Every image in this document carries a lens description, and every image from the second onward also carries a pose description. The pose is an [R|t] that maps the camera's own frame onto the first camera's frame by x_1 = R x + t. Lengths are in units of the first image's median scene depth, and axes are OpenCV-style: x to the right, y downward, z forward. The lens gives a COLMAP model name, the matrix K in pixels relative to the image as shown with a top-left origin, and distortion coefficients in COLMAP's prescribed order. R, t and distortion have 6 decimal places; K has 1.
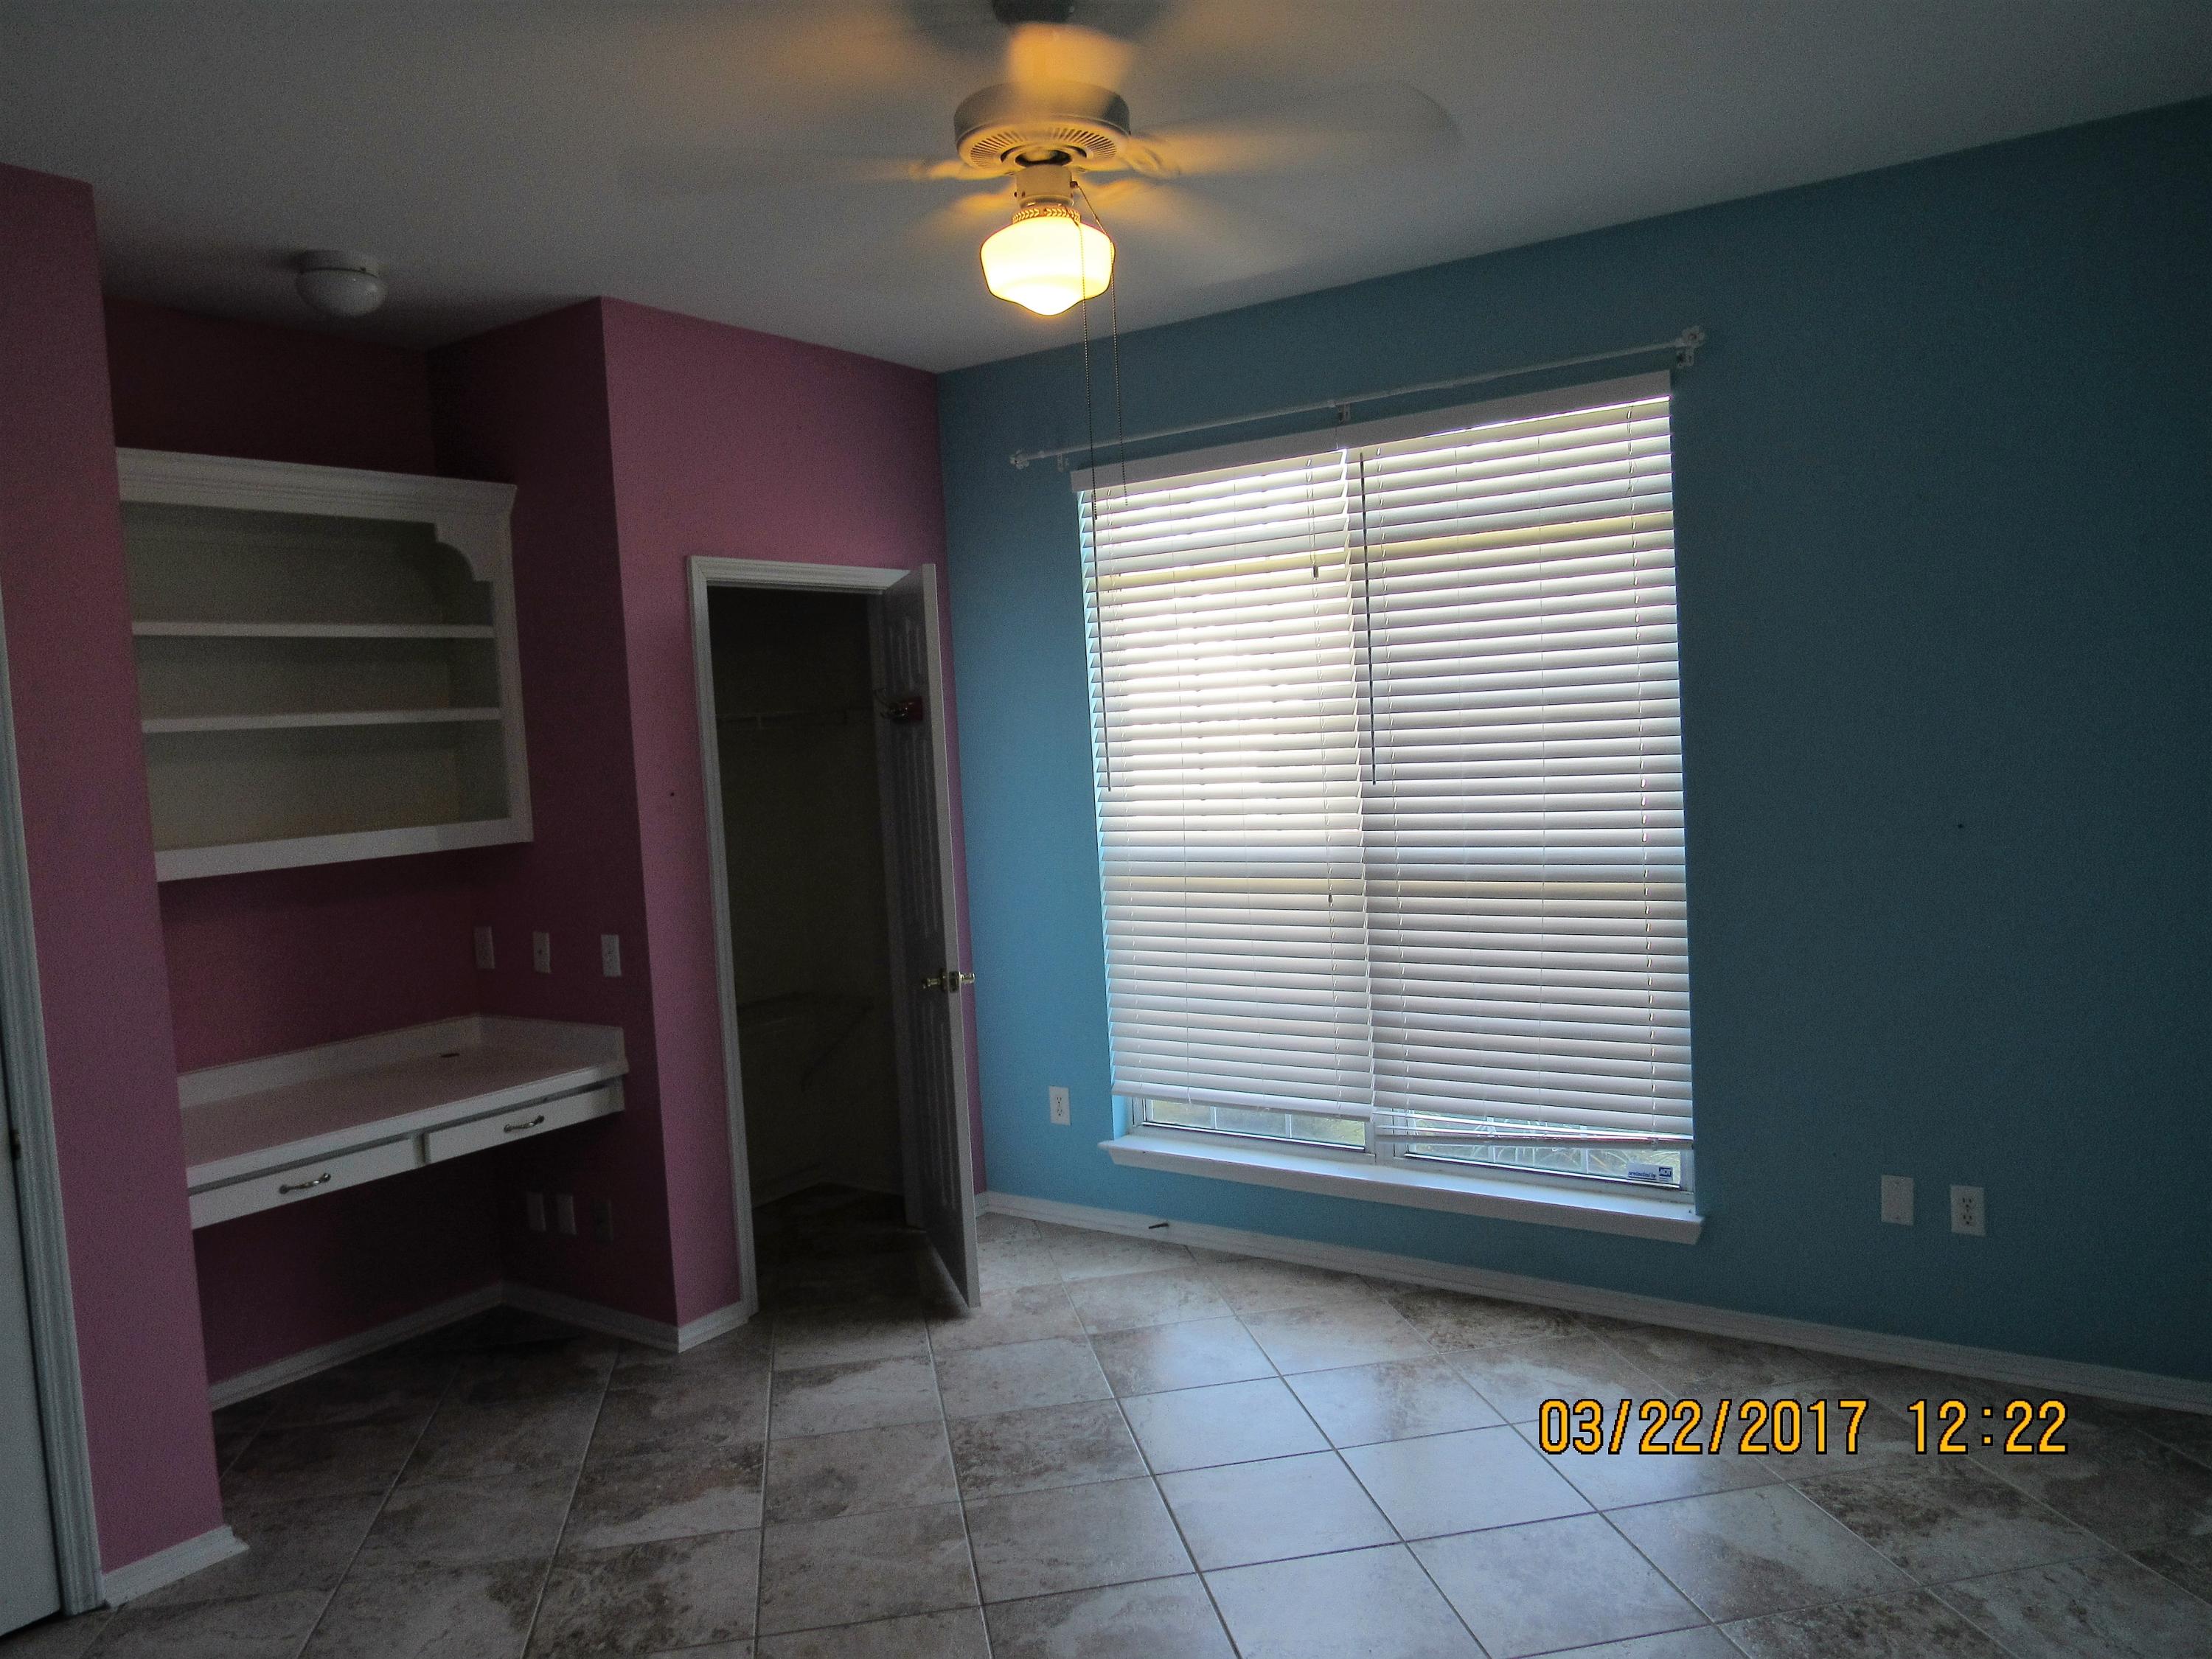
lens RADIAL K [[1560.4, 0, 1106.0], [0, 1560.4, 829.5], [0, 0, 1]] dist [-0.029247, 0.003218]
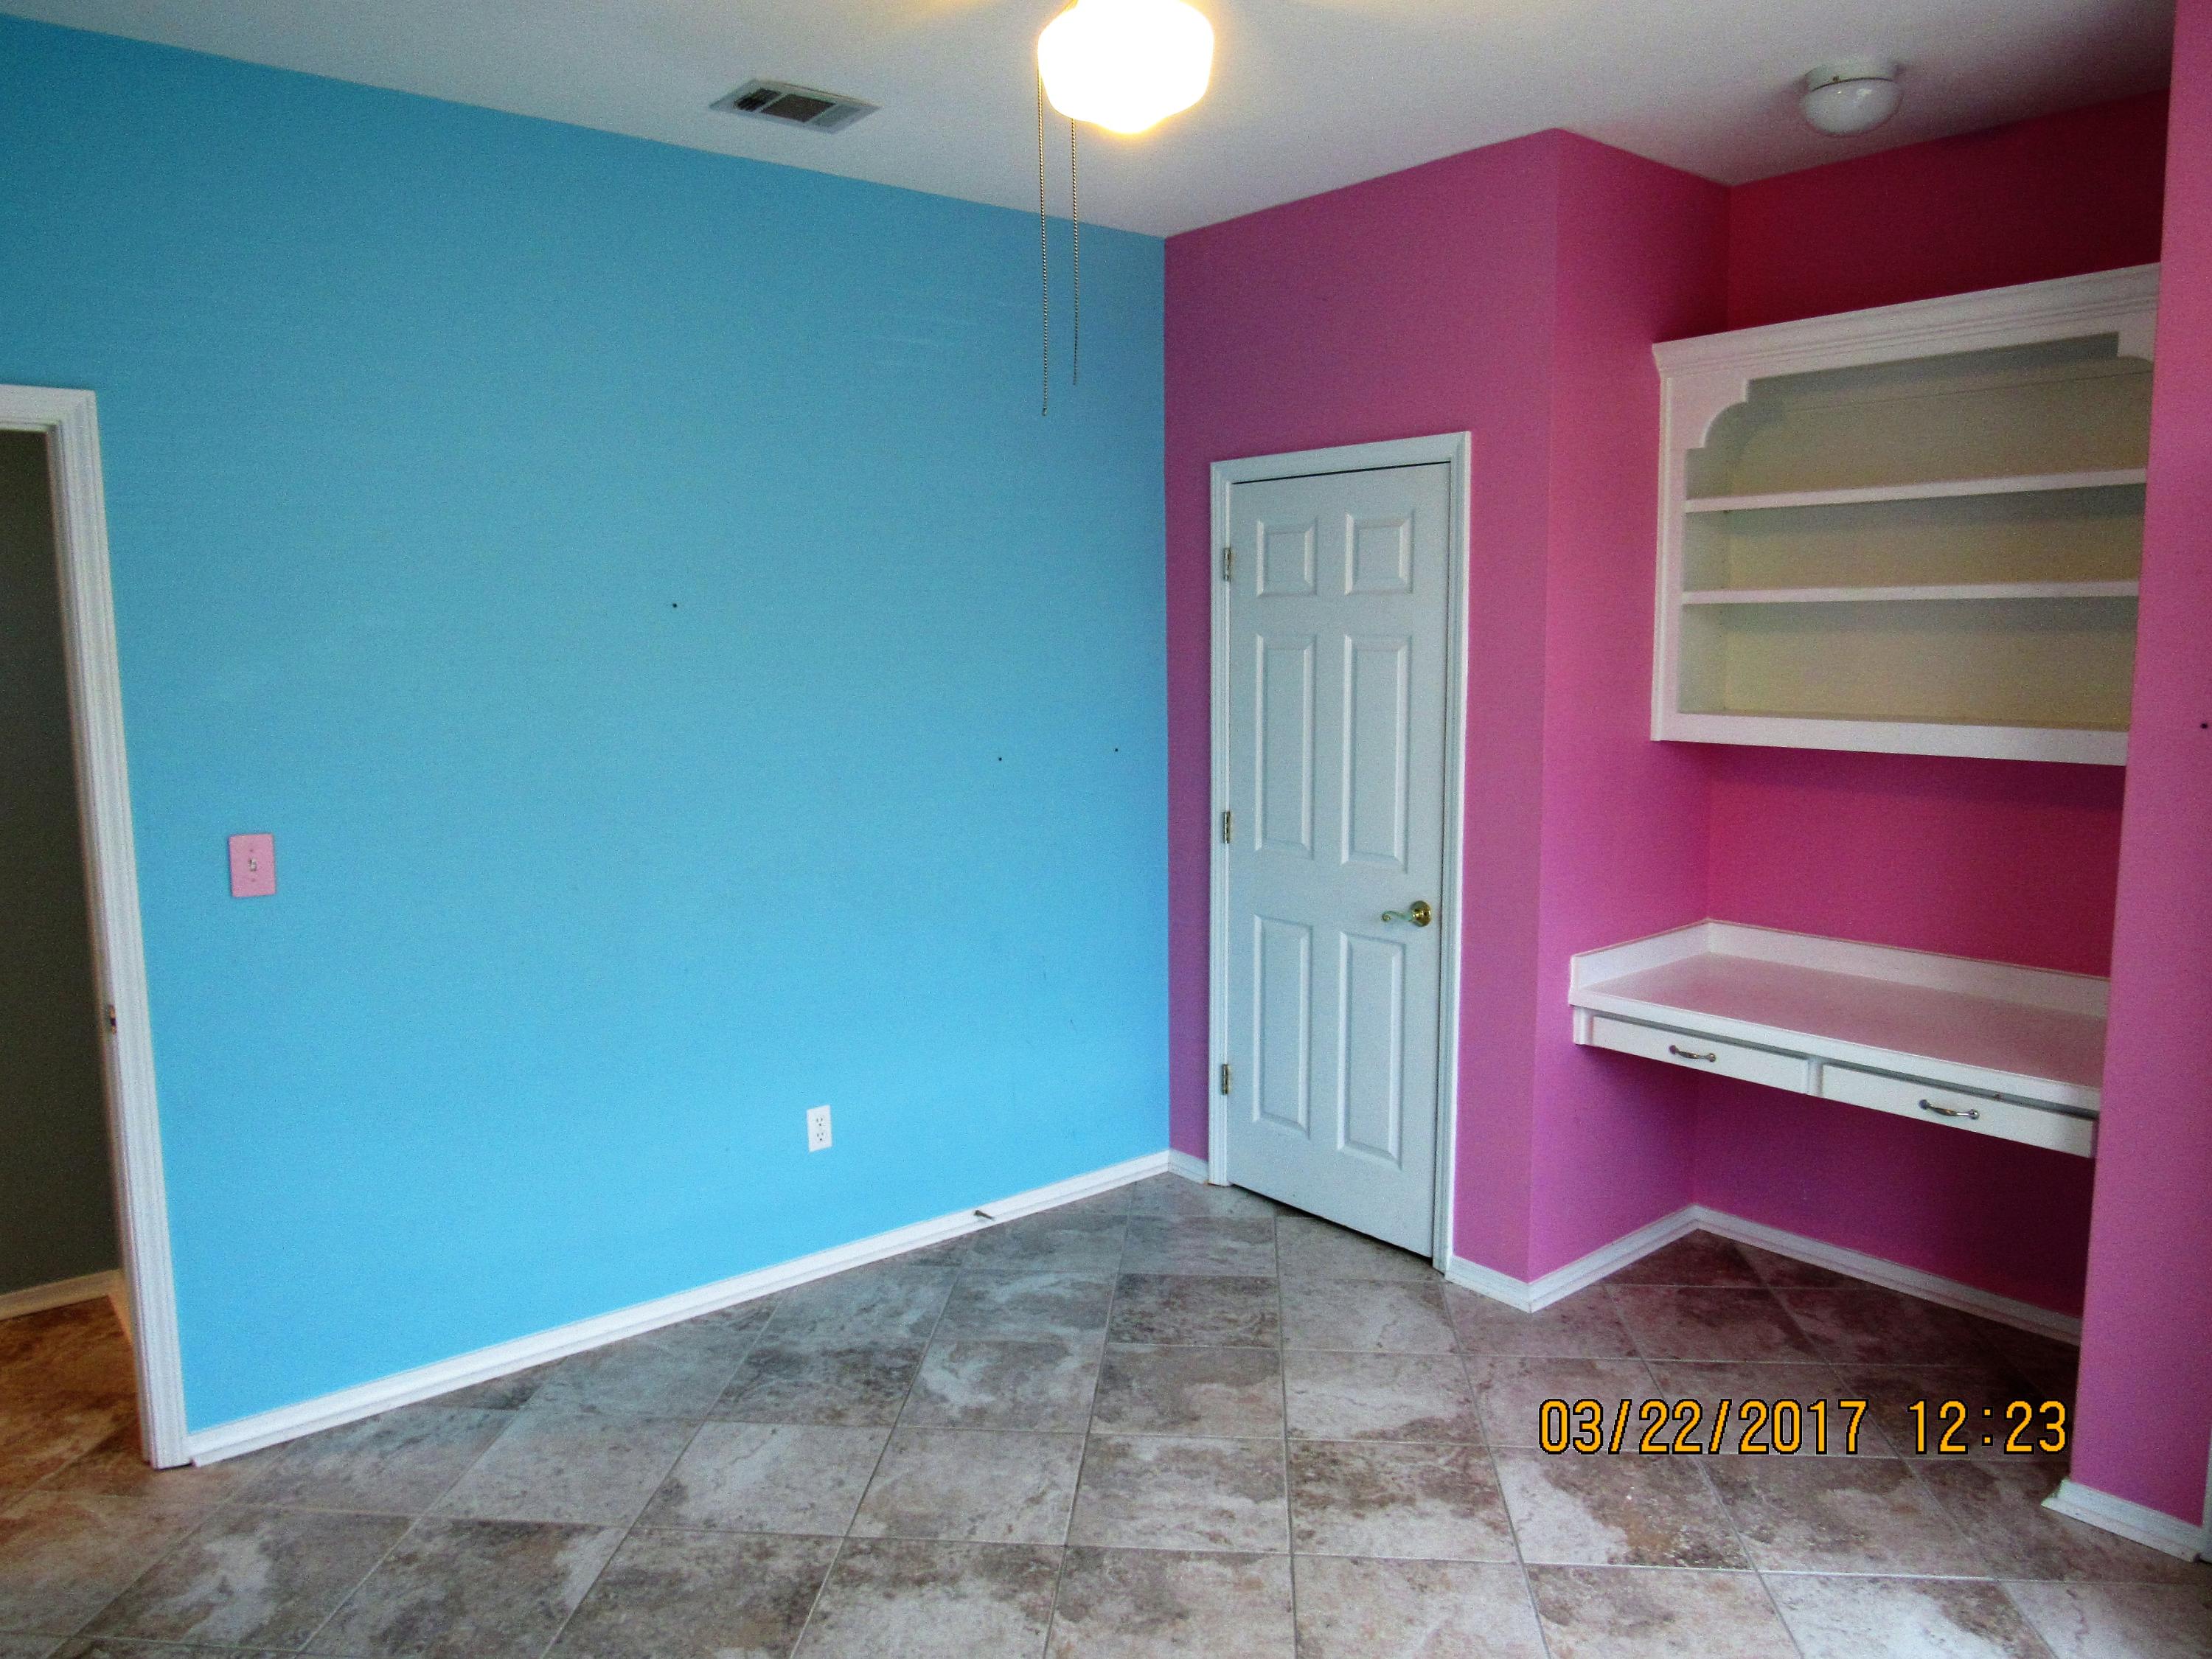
lens RADIAL K [[1560.4, 0, 1106.0], [0, 1560.4, 829.5], [0, 0, 1]] dist [-0.029247, 0.003218]
pose [[-0.264293, 0.174910, -0.948449, 0.538413], [-0.045084, 0.980101, 0.193310, -0.098300], [0.963388, 0.093850, -0.251148, 0.877674]]
